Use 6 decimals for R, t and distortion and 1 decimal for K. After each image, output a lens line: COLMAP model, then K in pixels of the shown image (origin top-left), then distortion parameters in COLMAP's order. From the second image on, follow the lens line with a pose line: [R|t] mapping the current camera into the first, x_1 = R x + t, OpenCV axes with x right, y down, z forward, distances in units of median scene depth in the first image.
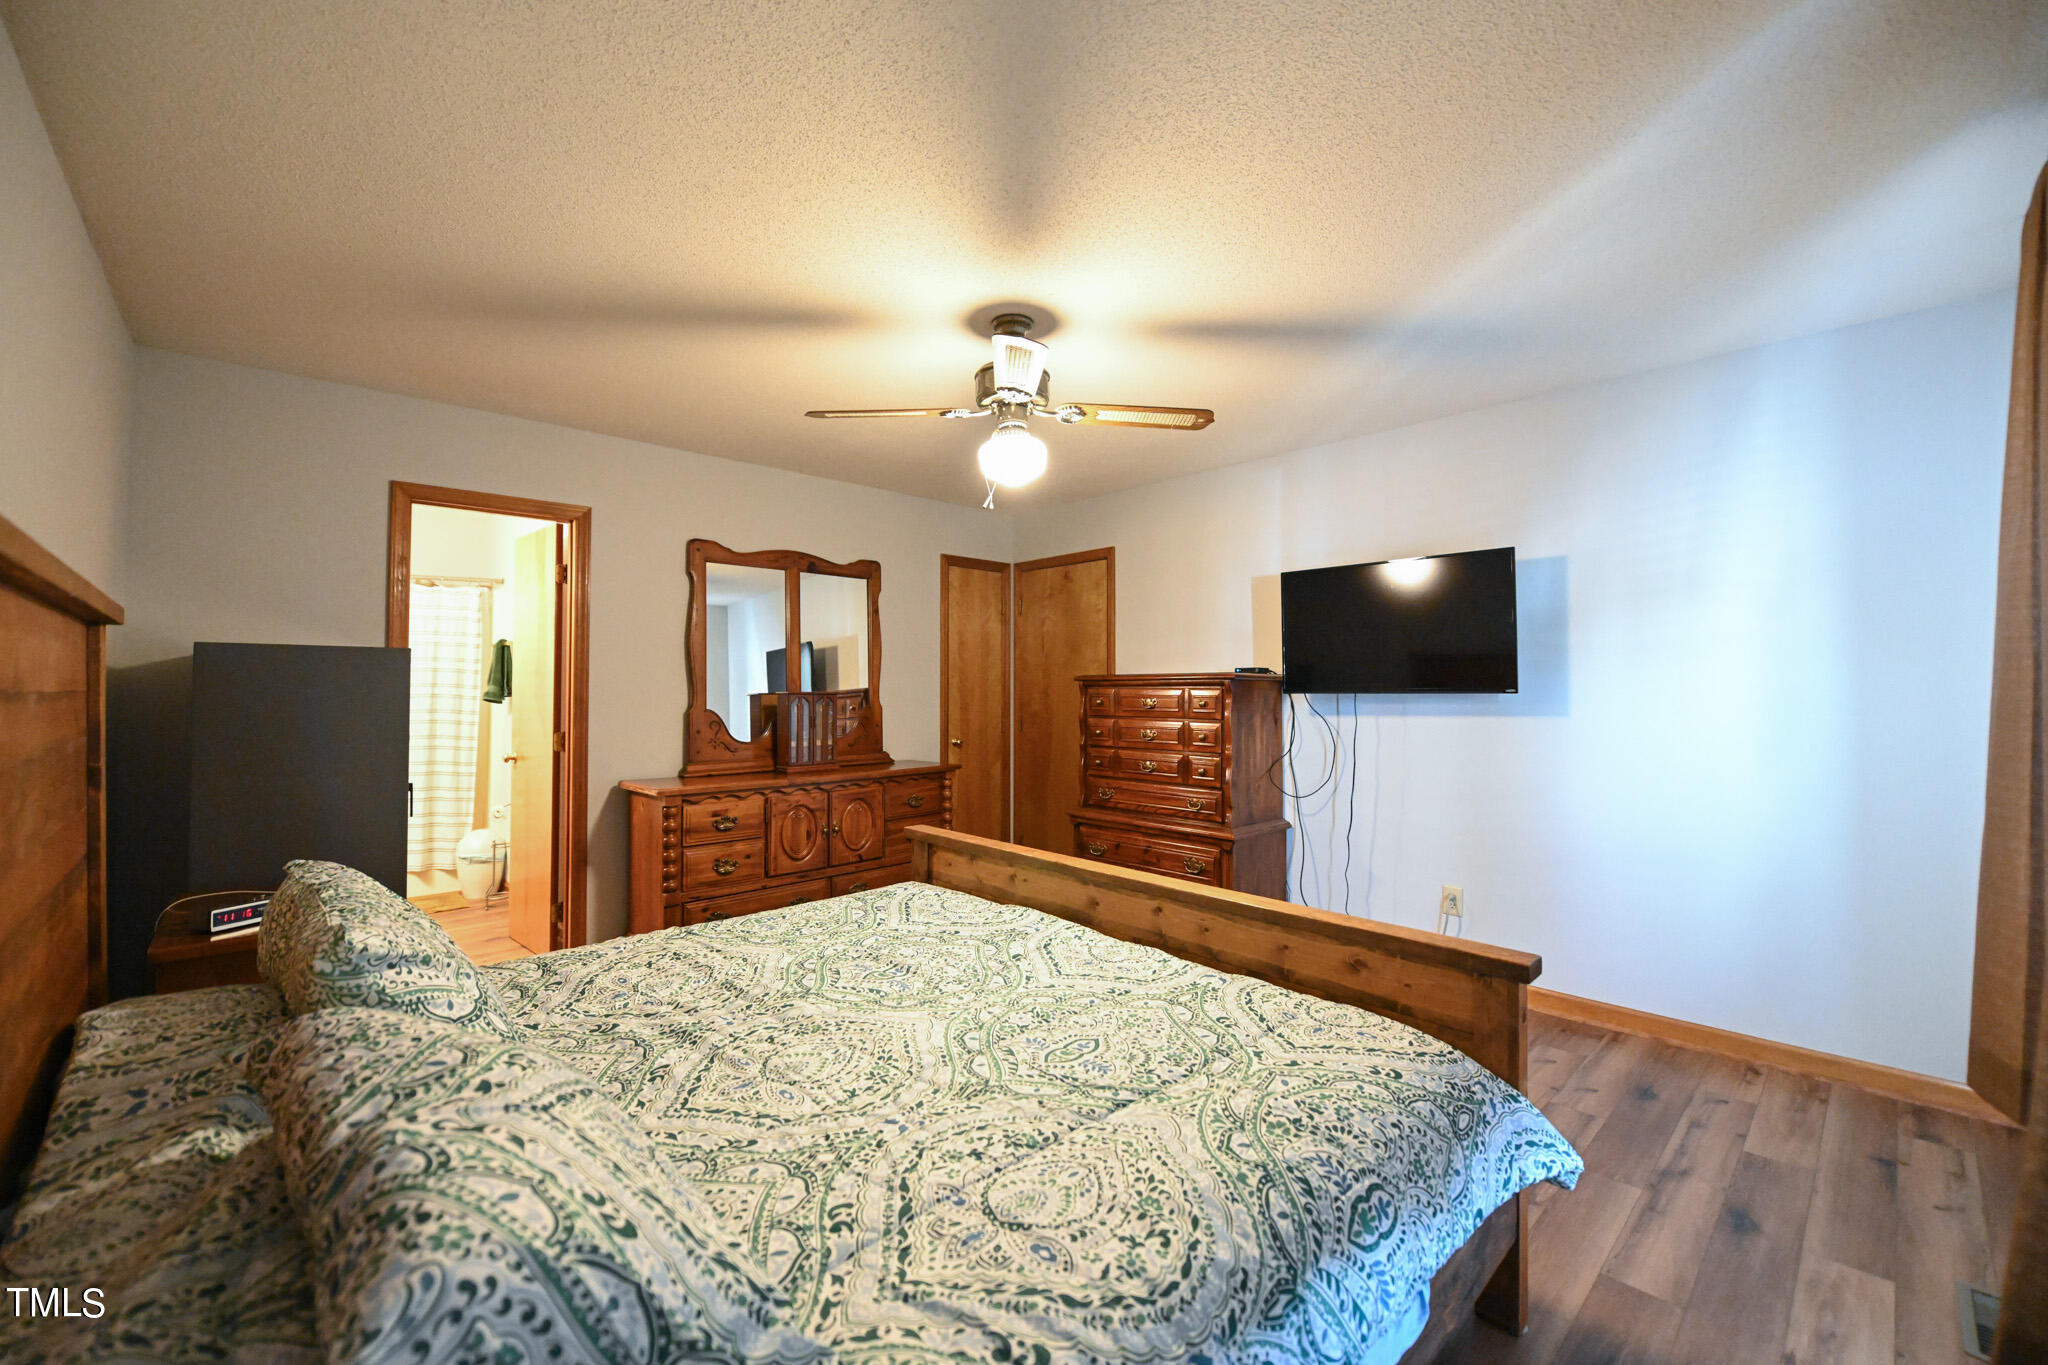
lens RADIAL K [[812.9, 0, 1012.2], [0, 812.9, 671.3], [0, 0, 1]] dist [-0.006363, -0.000858]
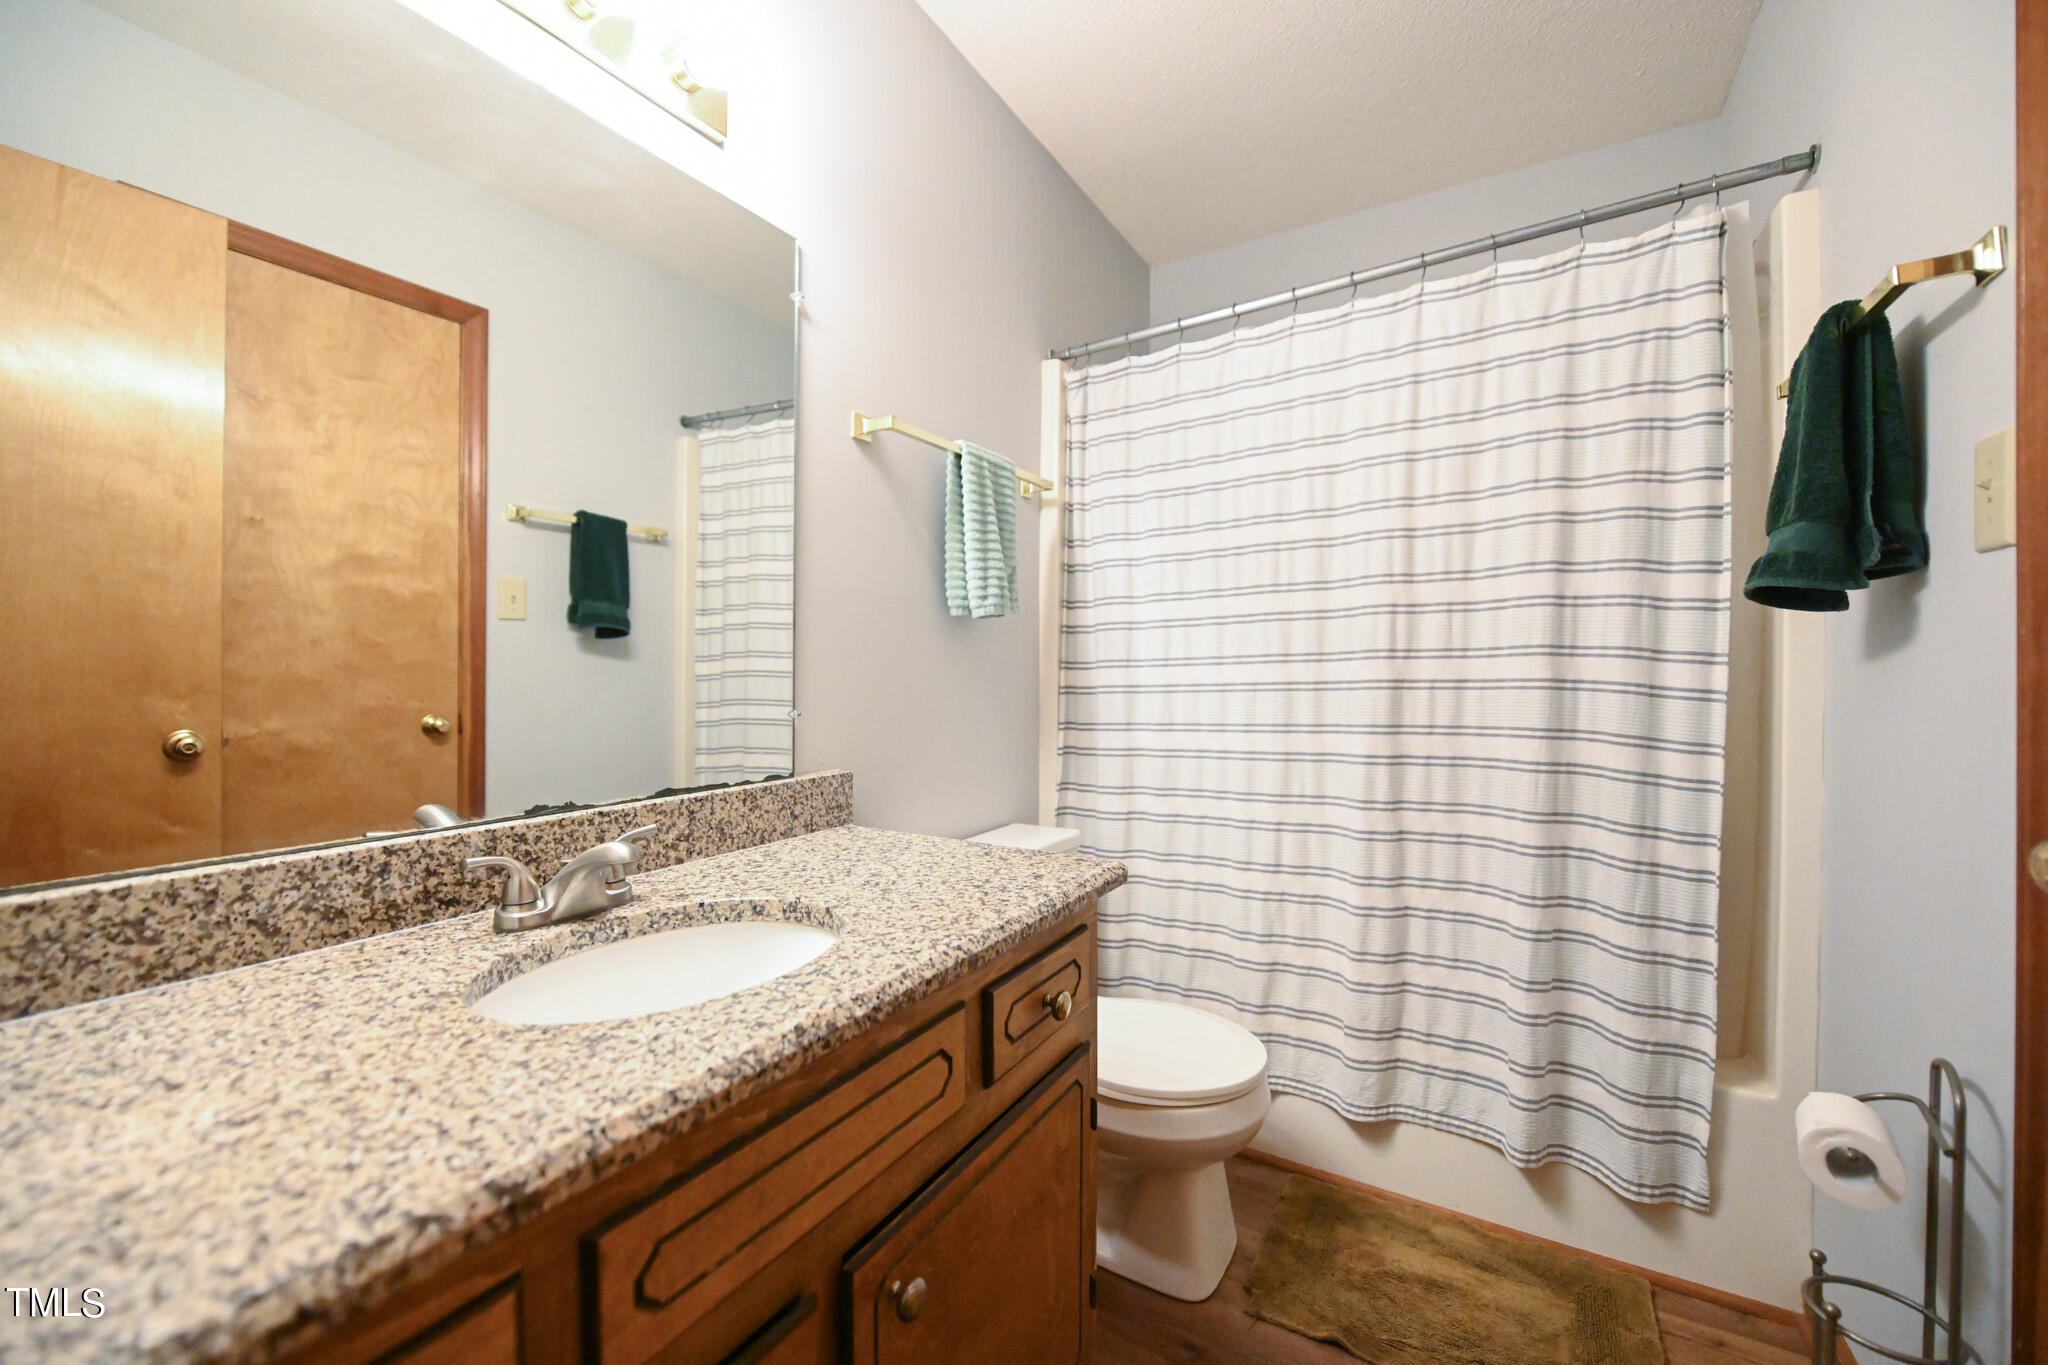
lens RADIAL K [[812.9, 0, 1014.3], [0, 812.9, 678.3], [0, 0, 1]] dist [-0.006363, -0.000858]
pose [[0.279139, -0.003987, -0.960242, -0.469680], [0.029788, 0.999546, 0.004509, 0.051176], [0.959789, -0.029862, 0.279131, 0.702115]]
